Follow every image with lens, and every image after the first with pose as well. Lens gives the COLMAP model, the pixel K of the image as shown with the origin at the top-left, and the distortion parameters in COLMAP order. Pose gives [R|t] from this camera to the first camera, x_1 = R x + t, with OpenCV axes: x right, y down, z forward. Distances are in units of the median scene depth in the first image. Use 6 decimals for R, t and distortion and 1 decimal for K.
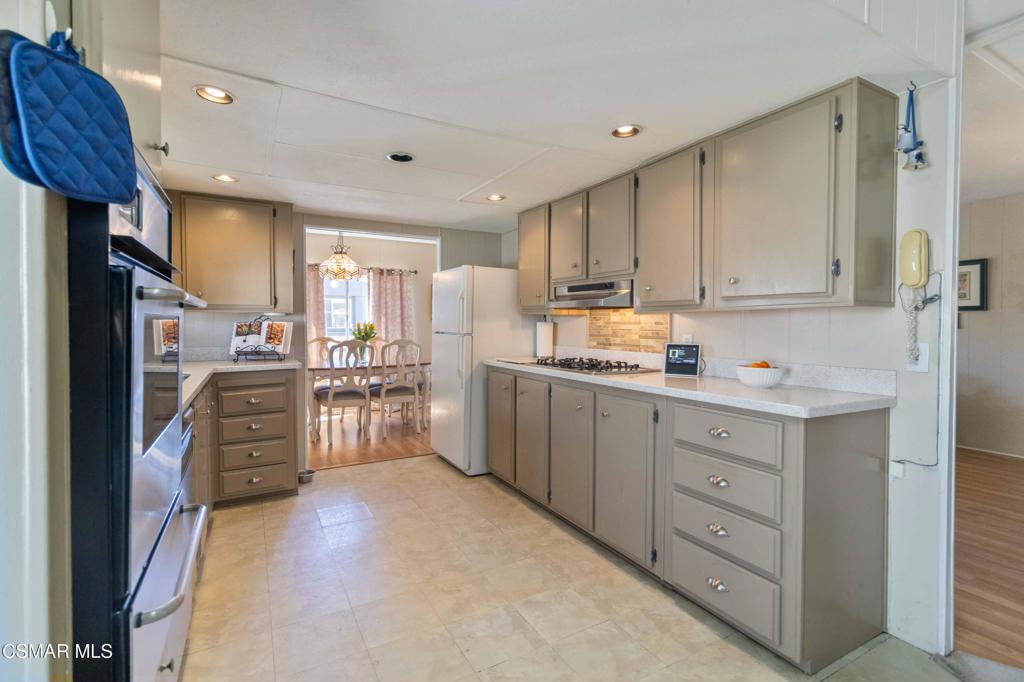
lens RADIAL K [[475.6, 0, 506.4], [0, 475.6, 330.9], [0, 0, 1]] dist [-0.000427, 0.000195]
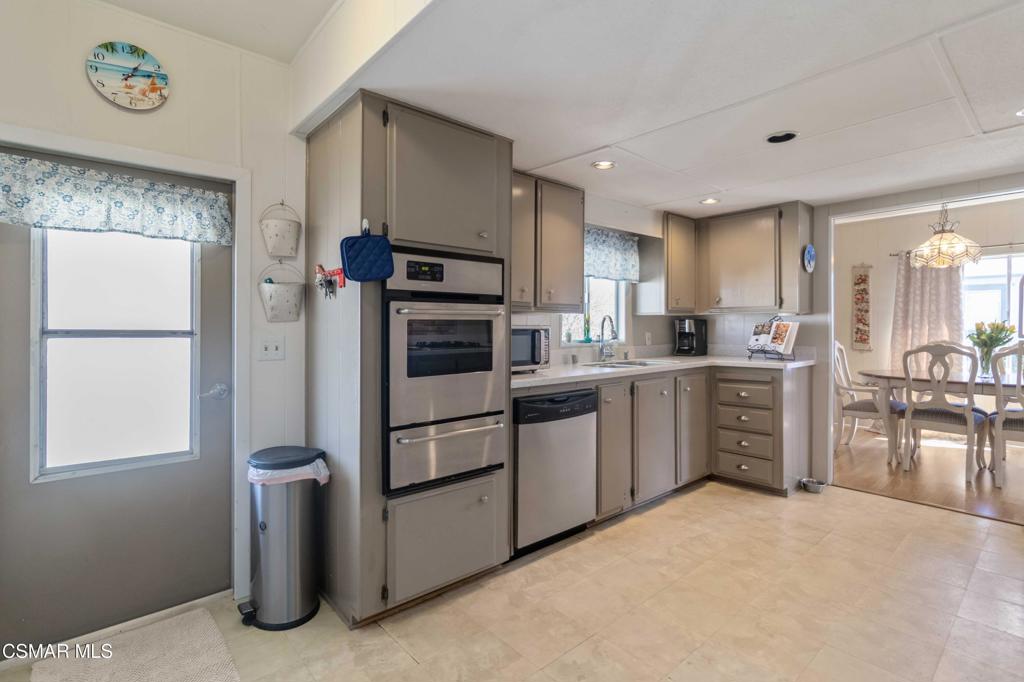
lens RADIAL K [[475.6, 0, 506.4], [0, 475.6, 330.9], [0, 0, 1]] dist [-0.000427, 0.000195]
pose [[0.210930, 0.009786, -0.977452, 0.384910], [-0.012736, 0.999893, 0.007262, 0.000157], [0.977418, 0.010917, 0.211032, 0.215013]]
